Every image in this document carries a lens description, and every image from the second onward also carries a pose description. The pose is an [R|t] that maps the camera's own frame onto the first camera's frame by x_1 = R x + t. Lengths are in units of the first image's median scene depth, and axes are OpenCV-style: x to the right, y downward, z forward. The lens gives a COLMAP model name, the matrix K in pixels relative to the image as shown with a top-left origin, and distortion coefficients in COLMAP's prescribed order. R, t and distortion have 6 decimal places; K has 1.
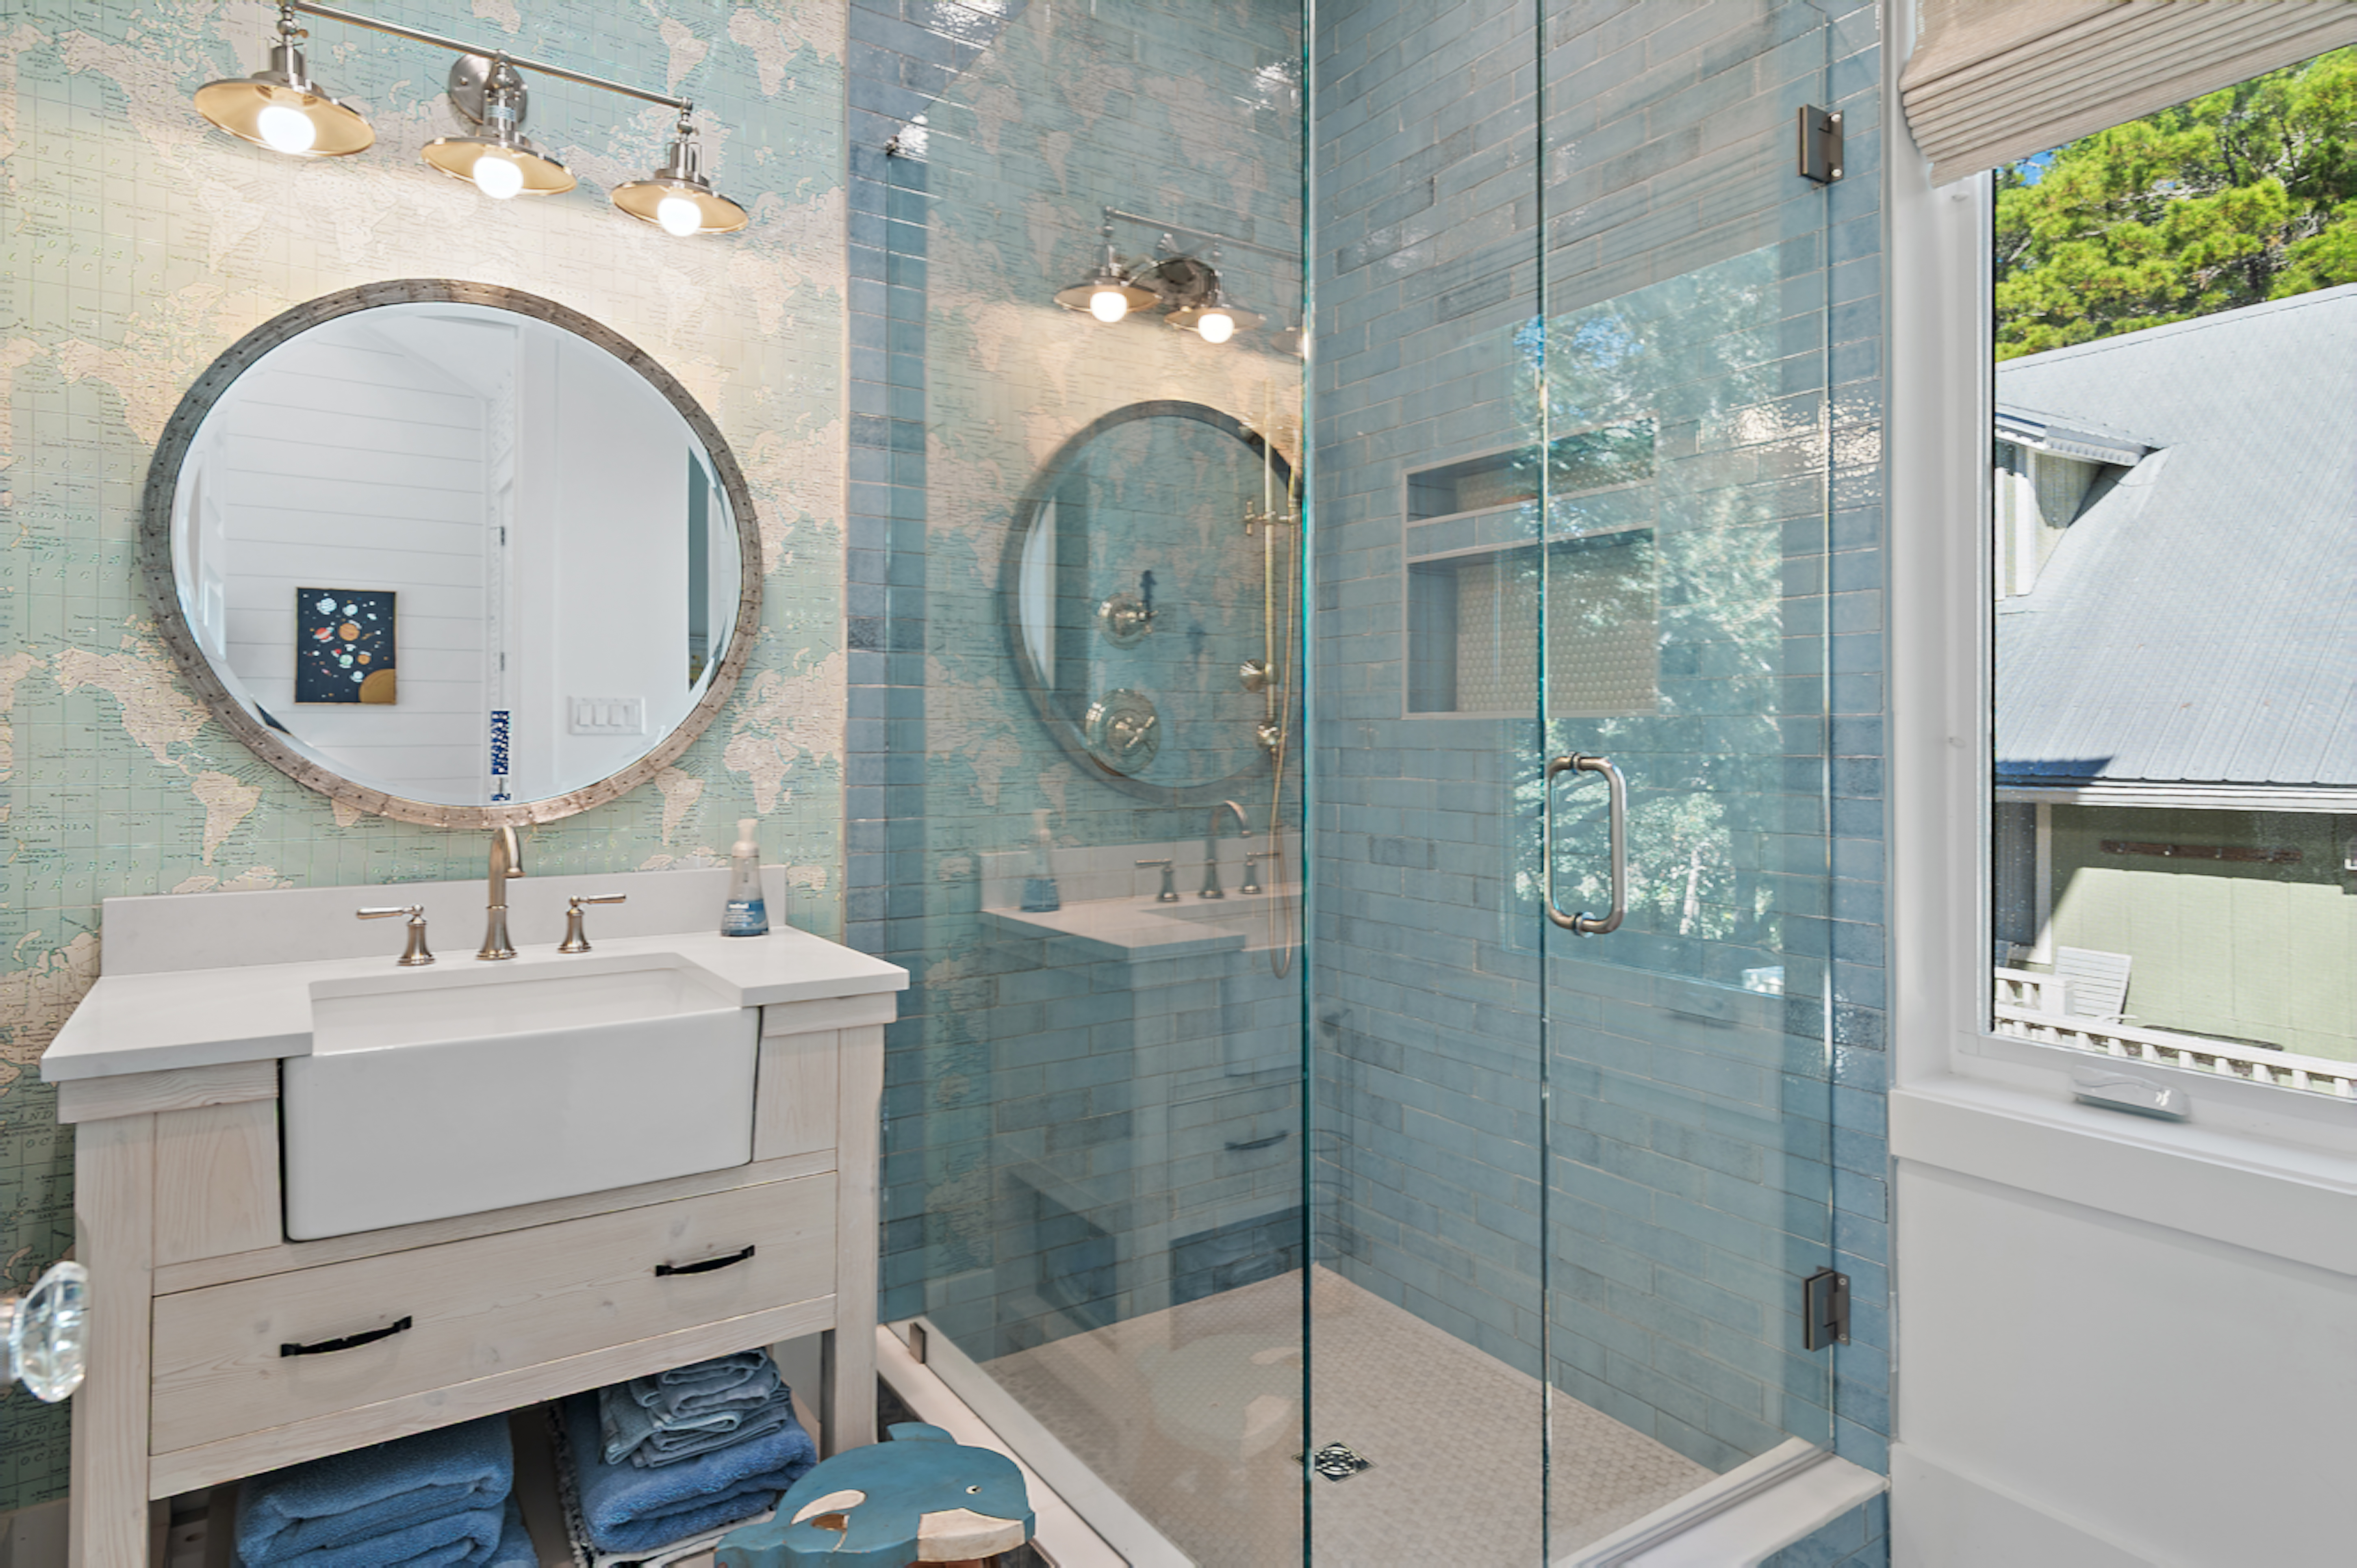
lens RADIAL K [[1350.0, 0, 1177.1], [0, 1350.0, 703.5], [0, 0, 1]] dist [0.001611, 0.000519]
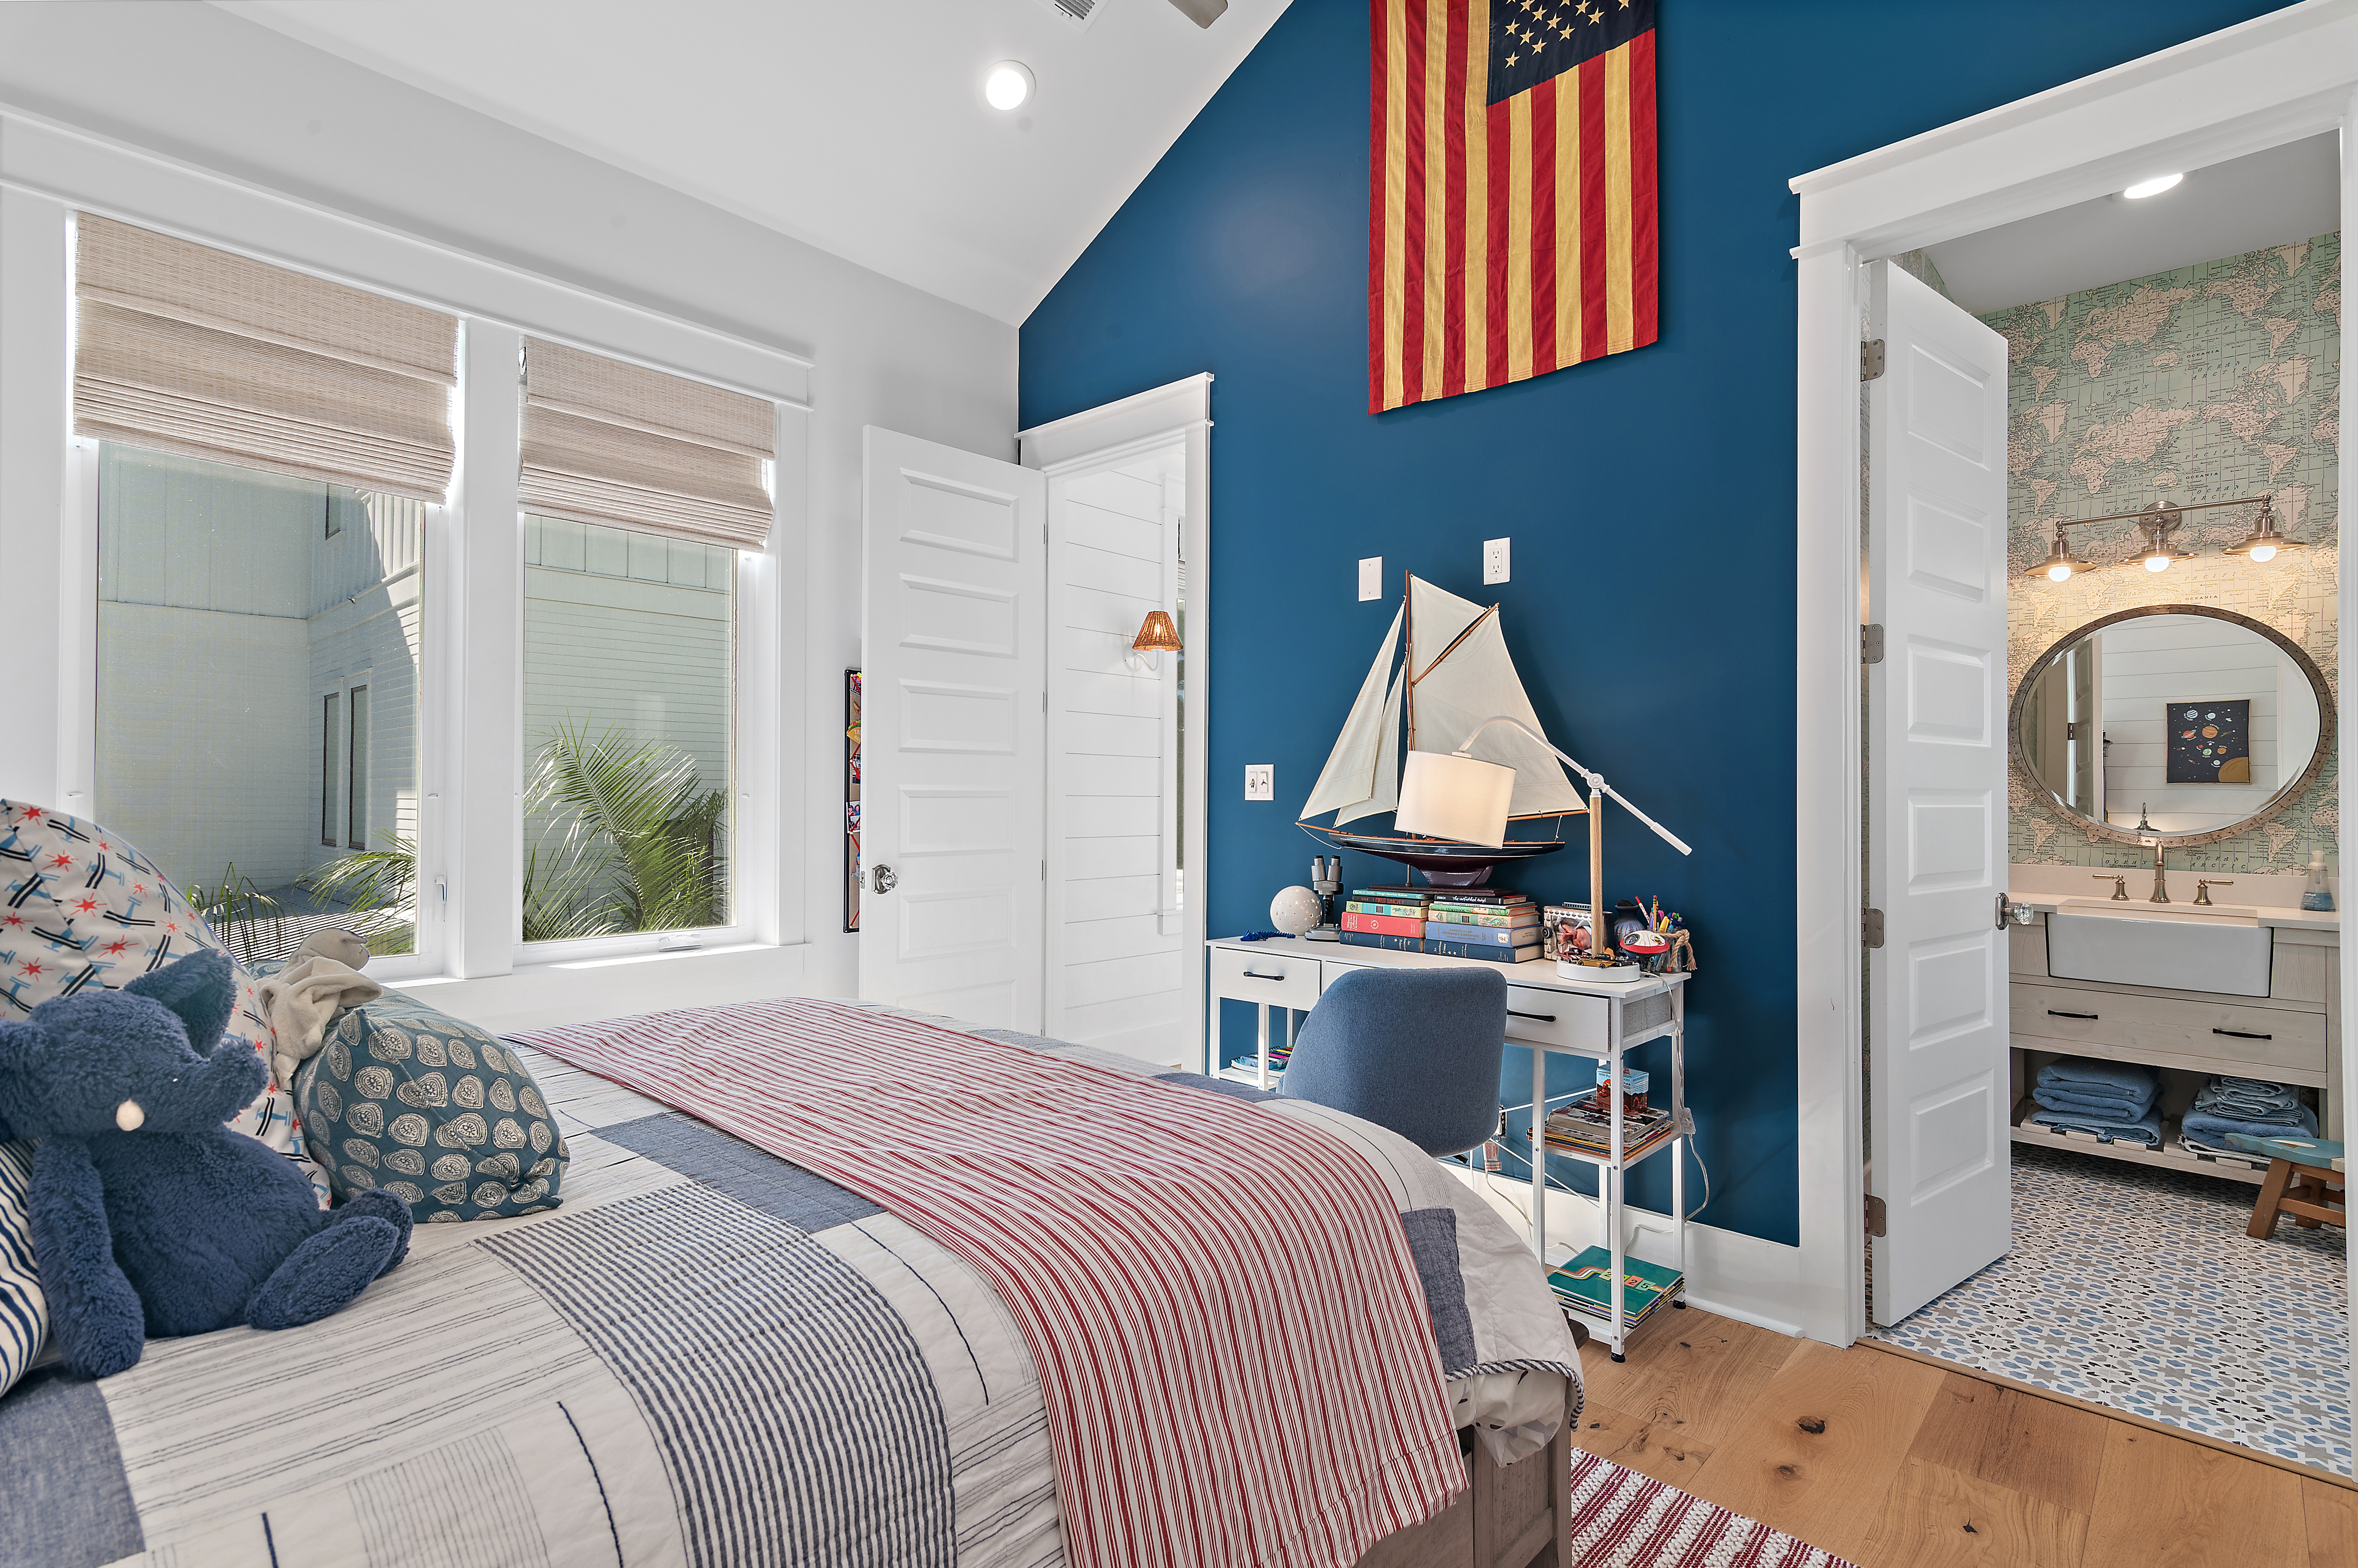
lens RADIAL K [[1142.1, 0, 1178.0], [0, 1142.1, 806.6], [0, 0, 1]] dist [0.017300, 0.000397]
pose [[0.235159, 0.003344, -0.971951, 0.464506], [0.021753, 0.999725, 0.008703, -0.013991], [0.971713, -0.023189, 0.235022, -0.497069]]
